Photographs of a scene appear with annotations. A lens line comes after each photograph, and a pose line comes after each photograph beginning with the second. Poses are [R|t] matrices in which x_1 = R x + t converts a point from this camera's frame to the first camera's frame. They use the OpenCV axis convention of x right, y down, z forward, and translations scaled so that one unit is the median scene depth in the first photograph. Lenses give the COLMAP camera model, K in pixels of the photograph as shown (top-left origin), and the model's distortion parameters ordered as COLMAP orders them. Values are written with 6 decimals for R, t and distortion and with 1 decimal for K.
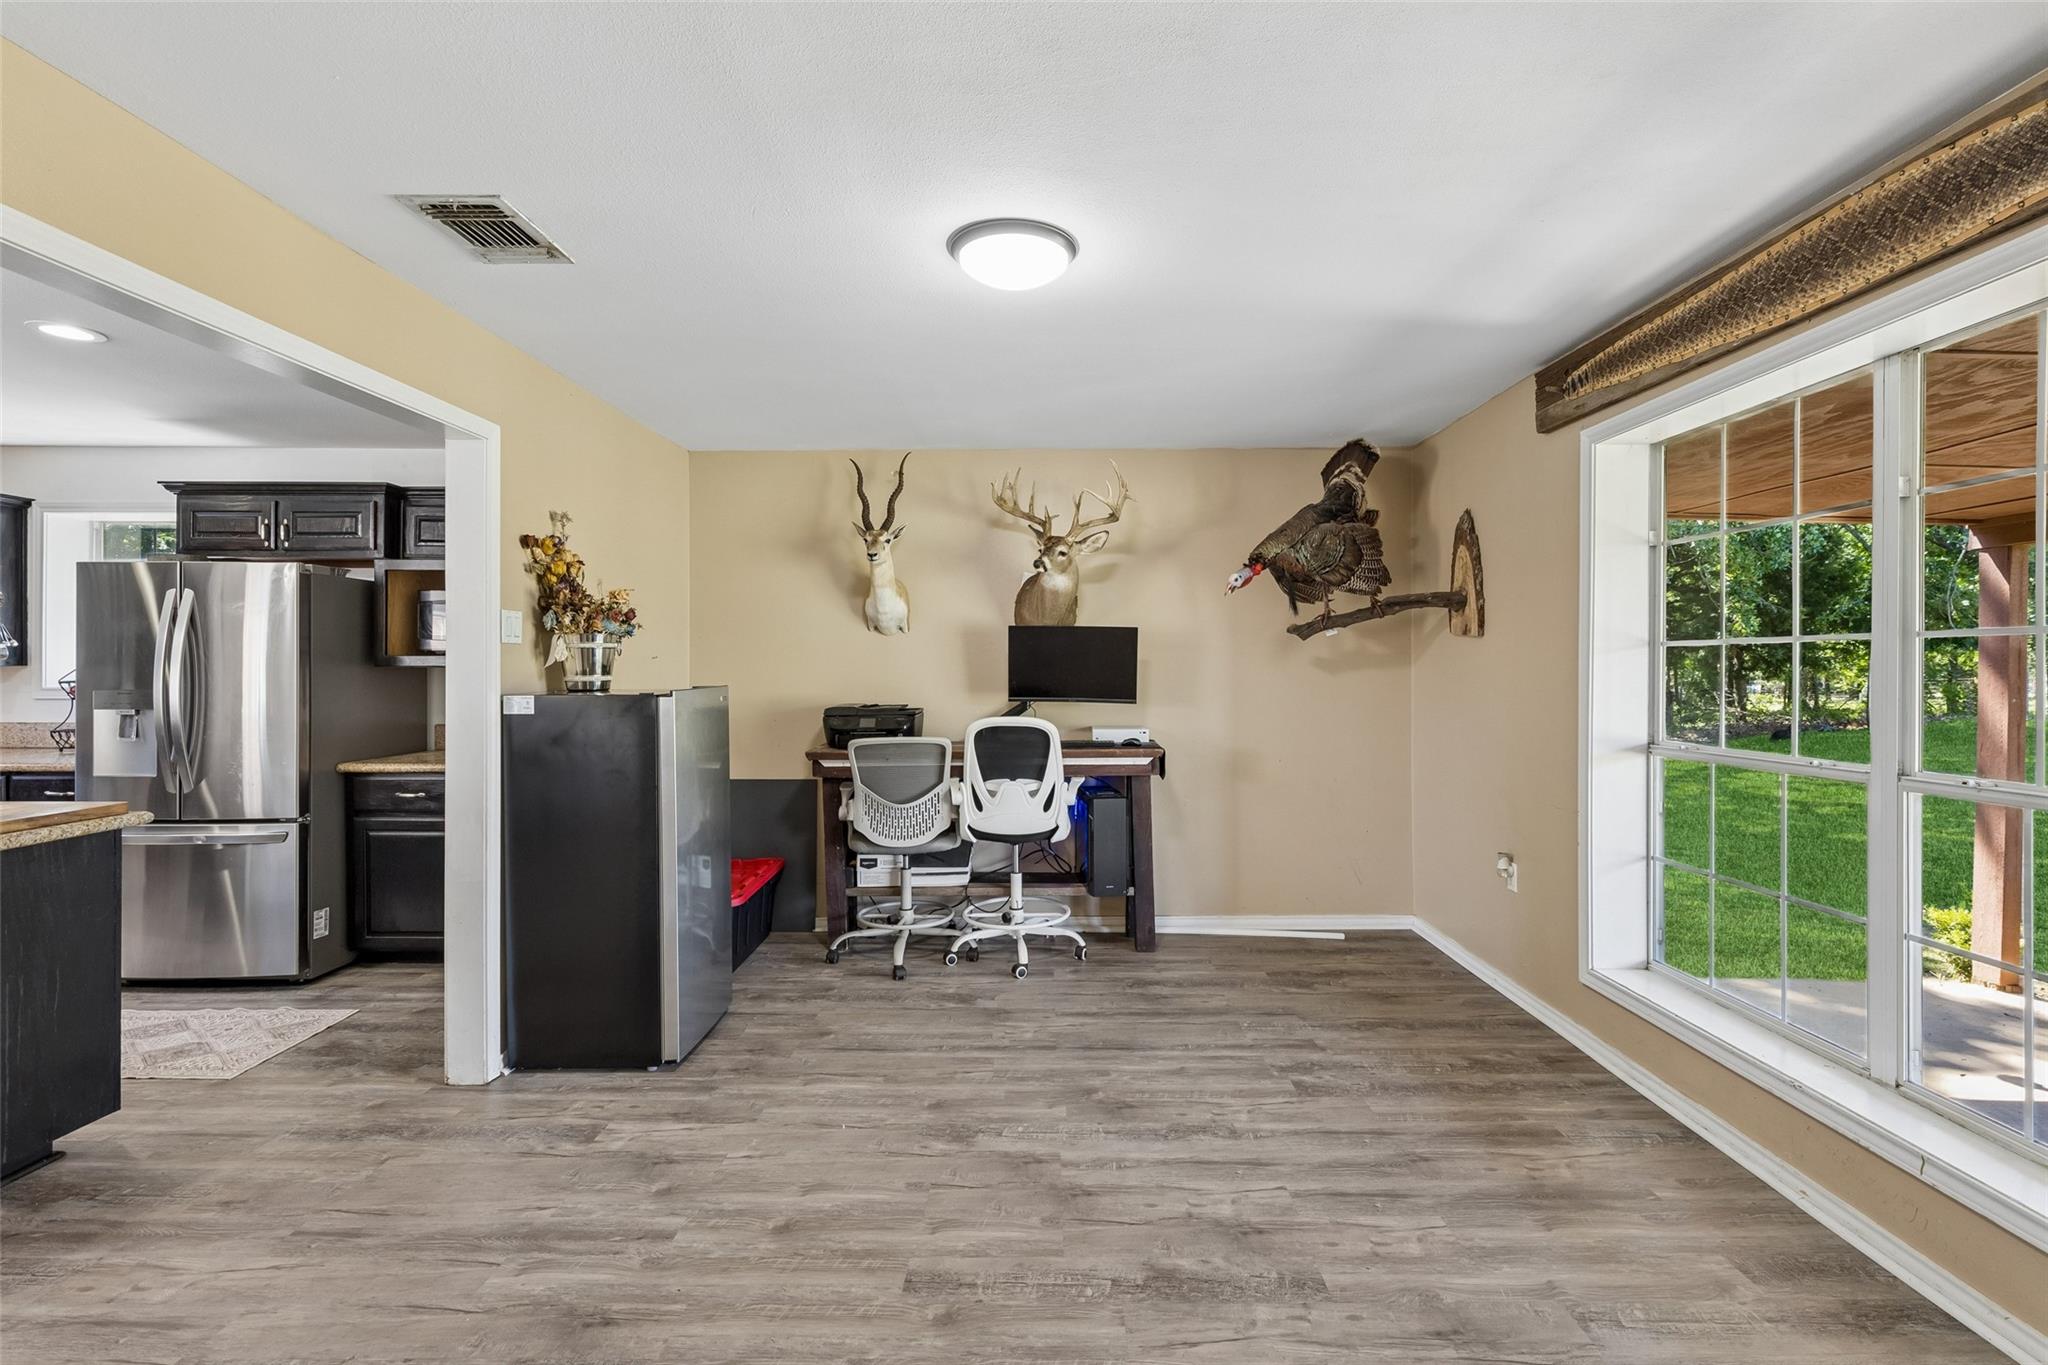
lens RADIAL K [[947.5, 0, 1025.4], [0, 947.5, 680.5], [0, 0, 1]] dist [-0.000503, 0.001226]
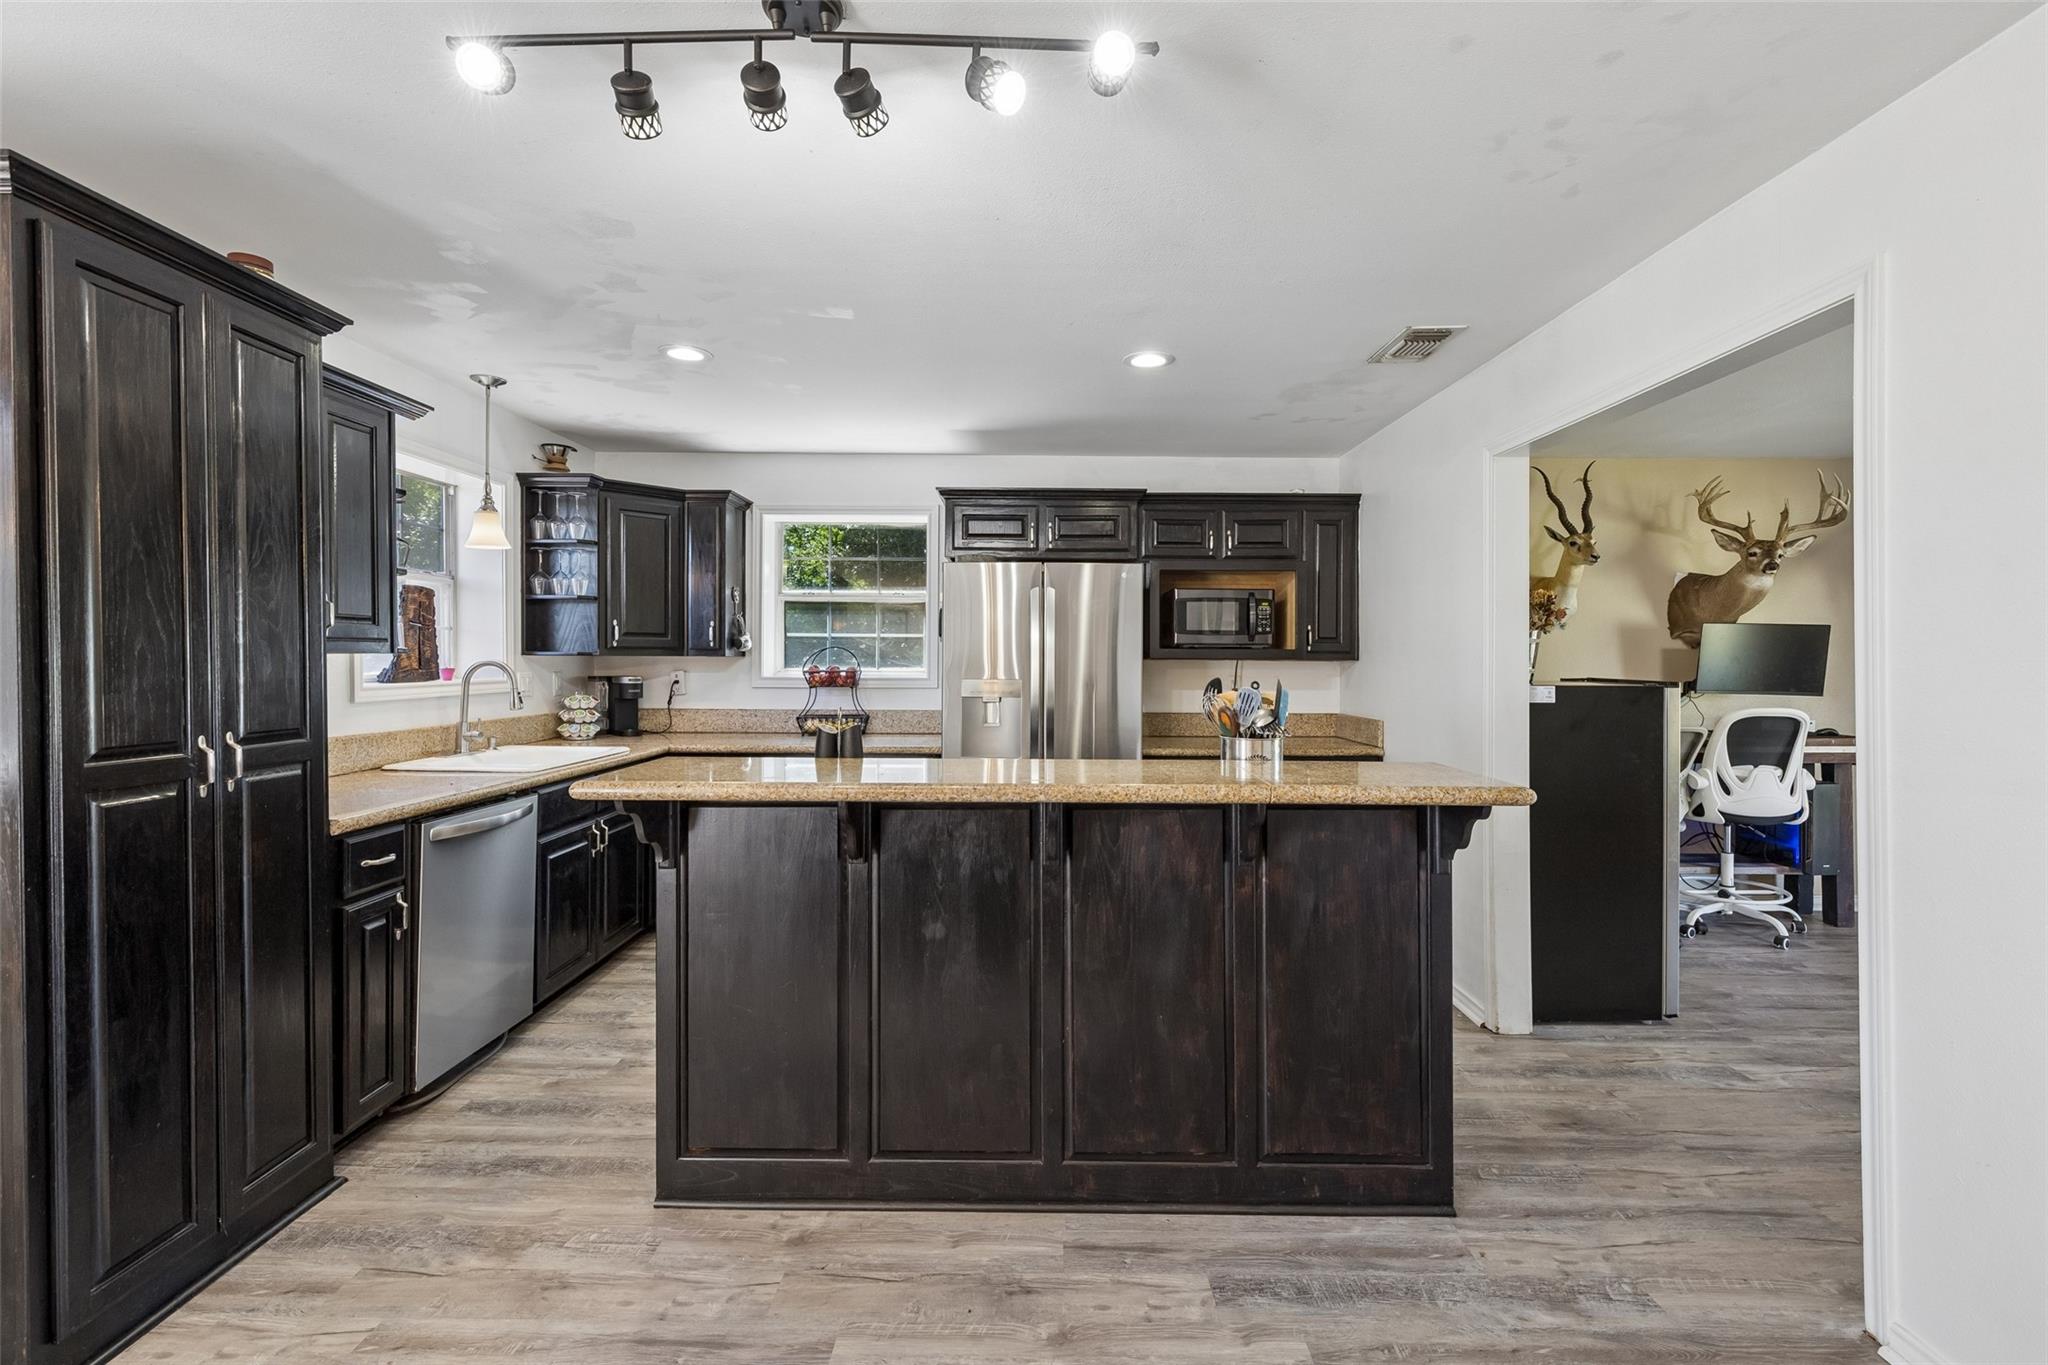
lens RADIAL K [[947.5, 0, 1021.3], [0, 947.5, 672.4], [0, 0, 1]] dist [-0.000503, 0.001226]
pose [[0.999911, 0.004965, -0.012384, -0.846282], [-0.004951, 0.999987, 0.001111, 0.000544], [0.012389, -0.001049, 0.999923, -0.093716]]
